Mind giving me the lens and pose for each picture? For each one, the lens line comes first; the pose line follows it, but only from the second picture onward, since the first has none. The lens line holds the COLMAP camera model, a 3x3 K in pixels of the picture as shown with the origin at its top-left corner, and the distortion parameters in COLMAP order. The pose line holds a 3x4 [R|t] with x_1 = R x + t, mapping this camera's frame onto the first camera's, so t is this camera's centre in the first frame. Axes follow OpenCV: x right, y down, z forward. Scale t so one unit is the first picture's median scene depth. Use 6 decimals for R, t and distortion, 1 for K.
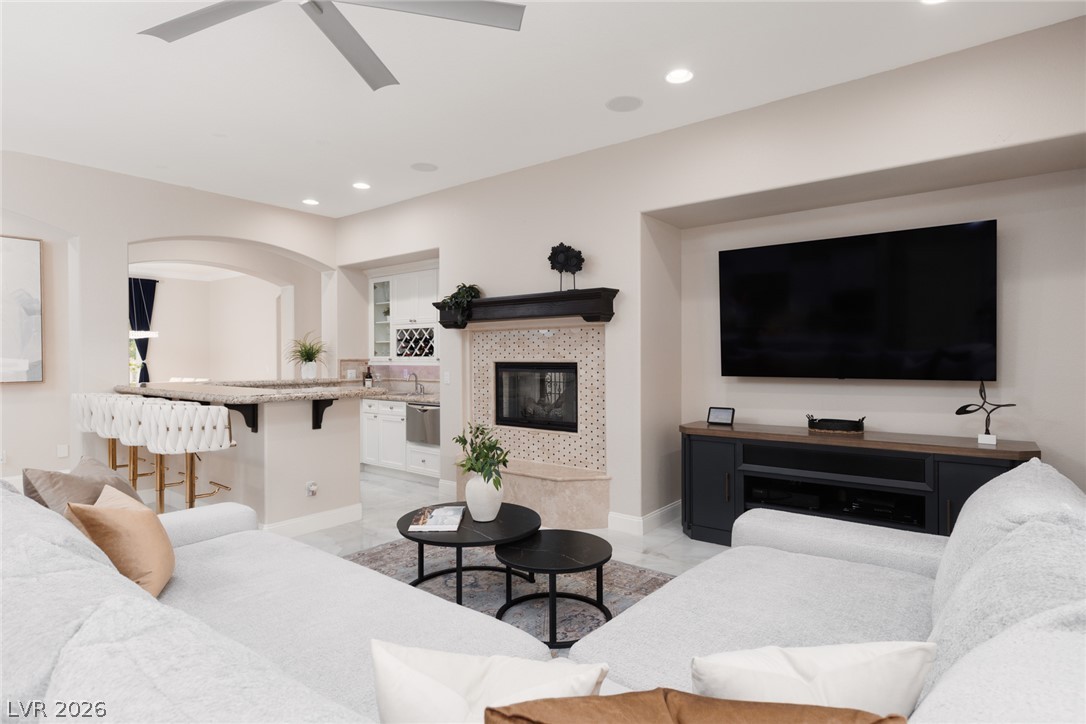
lens RADIAL K [[577.1, 0, 543.8], [0, 577.1, 358.1], [0, 0, 1]] dist [-0.001735, -0.000179]
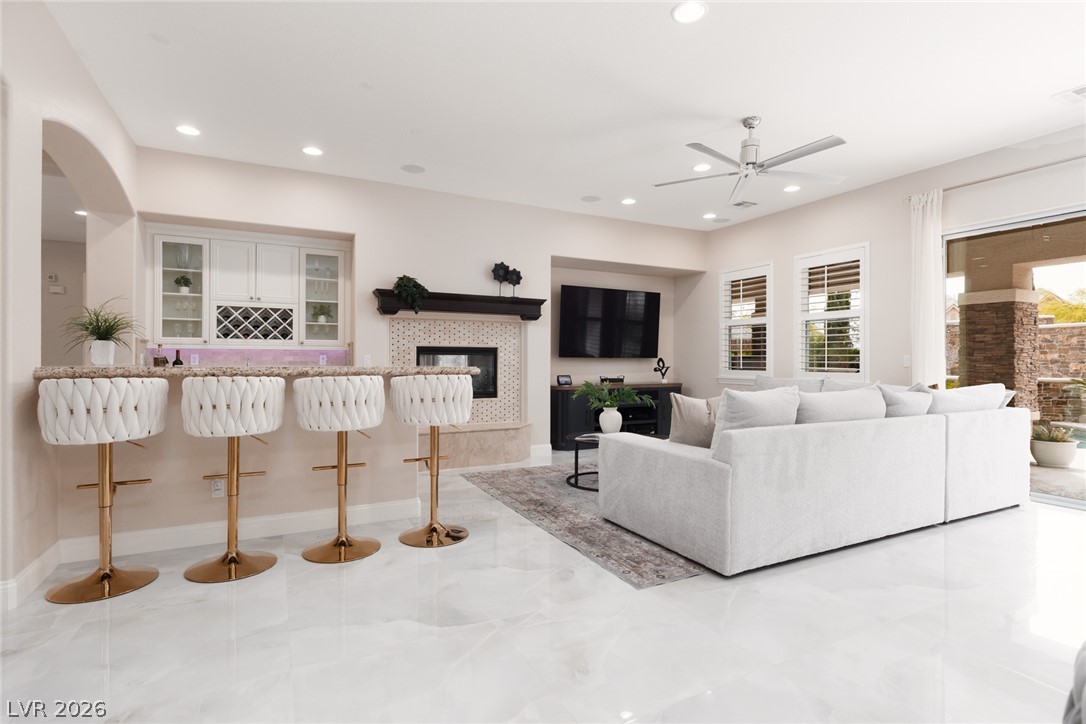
lens RADIAL K [[552.0, 0, 546.0], [0, 552.0, 360.0], [0, 0, 1]] dist [0.001395, -0.000224]
pose [[0.399087, 0.007124, 0.916885, -1.131285], [-0.000759, 0.999972, -0.007439, 0.047916], [-0.916913, 0.002273, 0.399081, 0.356560]]
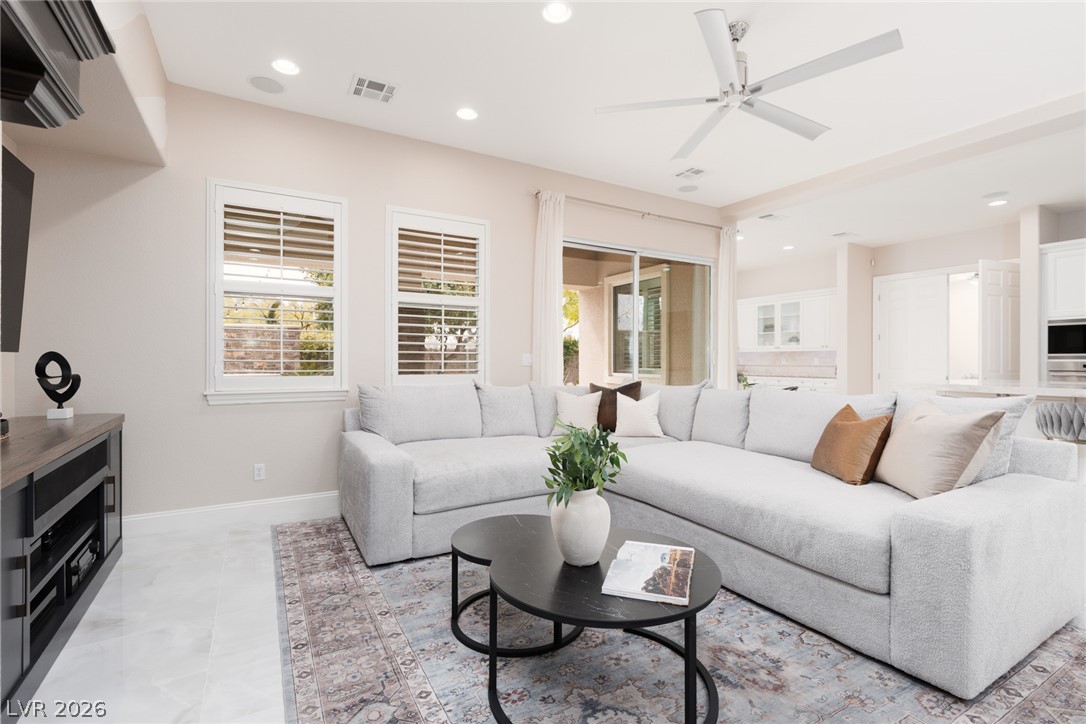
lens RADIAL K [[508.3, 0, 551.9], [0, 508.3, 360.2], [0, 0, 1]] dist [0.010834, 0.000316]
pose [[-0.938898, -0.001101, 0.344194, -0.177728], [0.001571, 0.999971, 0.007485, 0.033889], [-0.344192, 0.007568, -0.938869, 1.052487]]
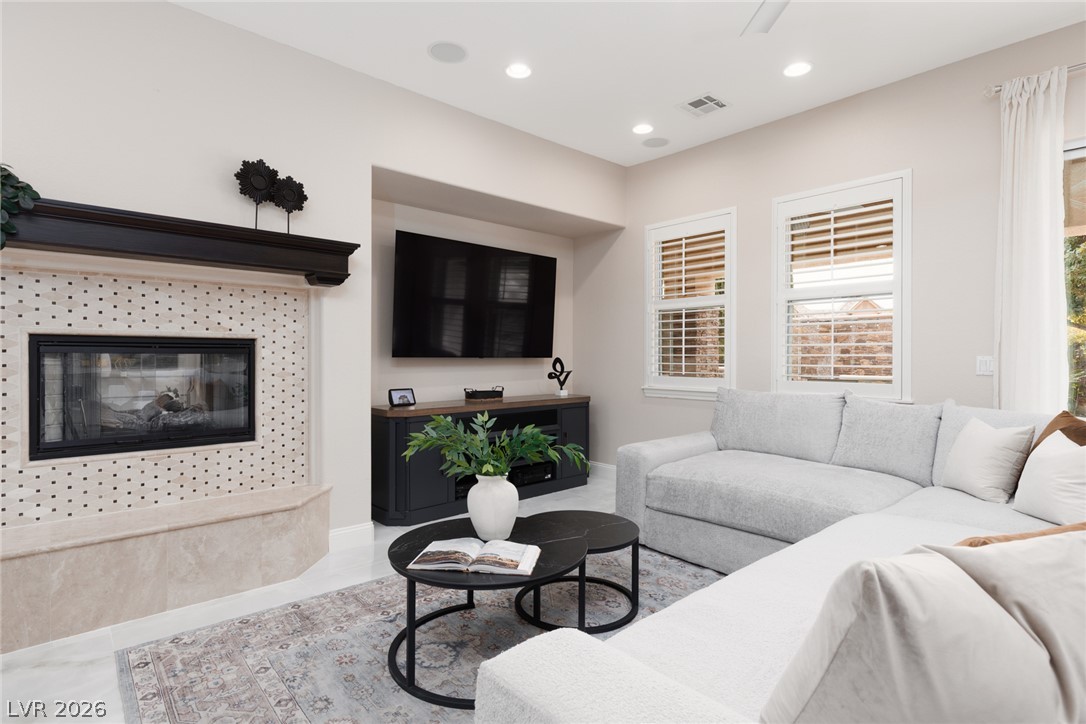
lens RADIAL K [[555.3, 0, 548.5], [0, 555.3, 359.1], [0, 0, 1]] dist [-0.003408, -0.000266]
pose [[0.153804, 0.001933, 0.988099, -0.544162], [0.001217, 0.999997, -0.002146, 0.034011], [-0.988101, 0.001533, 0.153802, 0.554949]]
